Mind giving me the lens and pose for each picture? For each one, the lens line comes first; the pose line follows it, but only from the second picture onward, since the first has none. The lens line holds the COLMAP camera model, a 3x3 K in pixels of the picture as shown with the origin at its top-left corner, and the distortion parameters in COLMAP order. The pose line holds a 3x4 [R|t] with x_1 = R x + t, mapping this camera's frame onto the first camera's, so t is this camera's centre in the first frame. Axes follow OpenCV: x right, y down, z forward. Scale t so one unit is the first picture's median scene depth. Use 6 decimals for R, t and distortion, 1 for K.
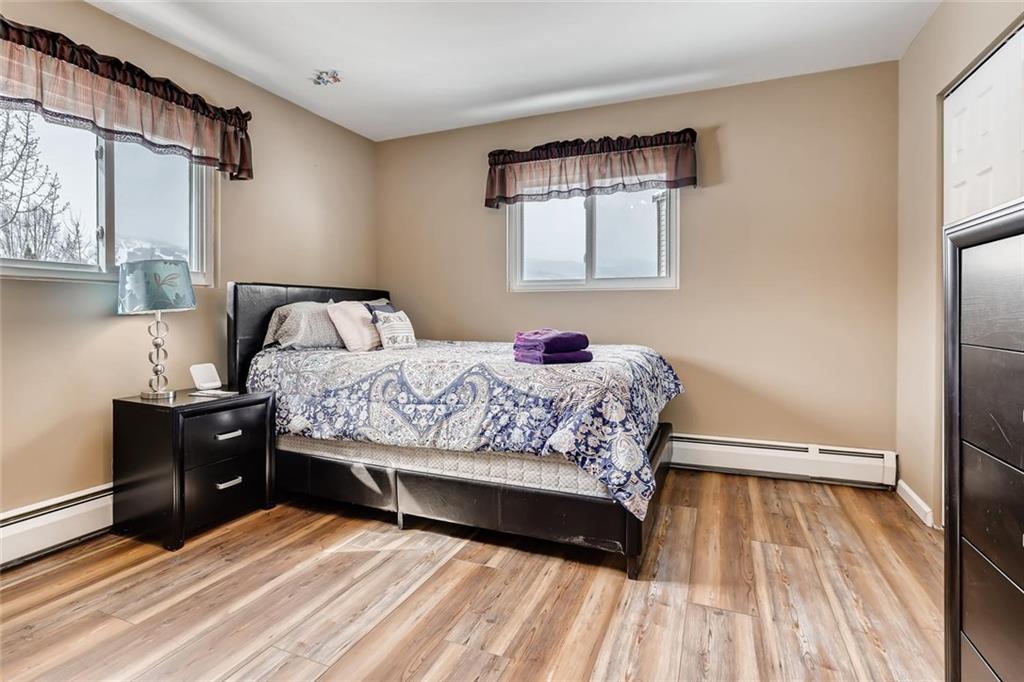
lens RADIAL K [[497.1, 0, 510.1], [0, 497.1, 332.5], [0, 0, 1]] dist [-0.035357, 0.019121]
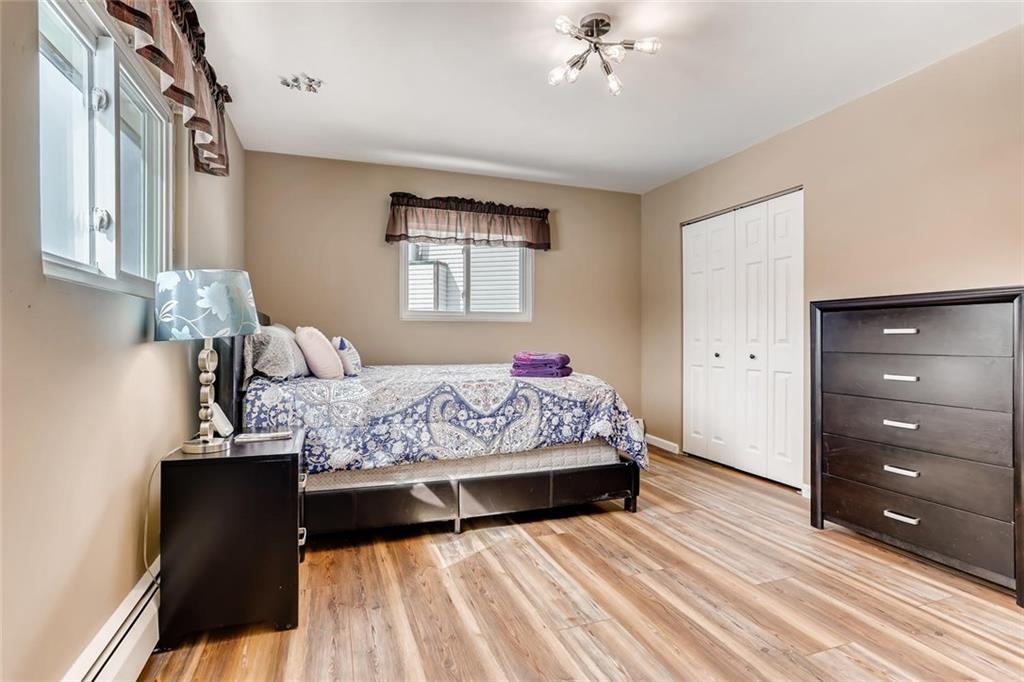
lens RADIAL K [[423.9, 0, 511.6], [0, 423.9, 354.6], [0, 0, 1]] dist [-0.025921, 0.000168]
pose [[0.766923, -0.023108, 0.641323, -0.755265], [0.023154, 0.999697, 0.008332, -0.010119], [-0.641321, 0.008459, 0.767226, 0.198900]]
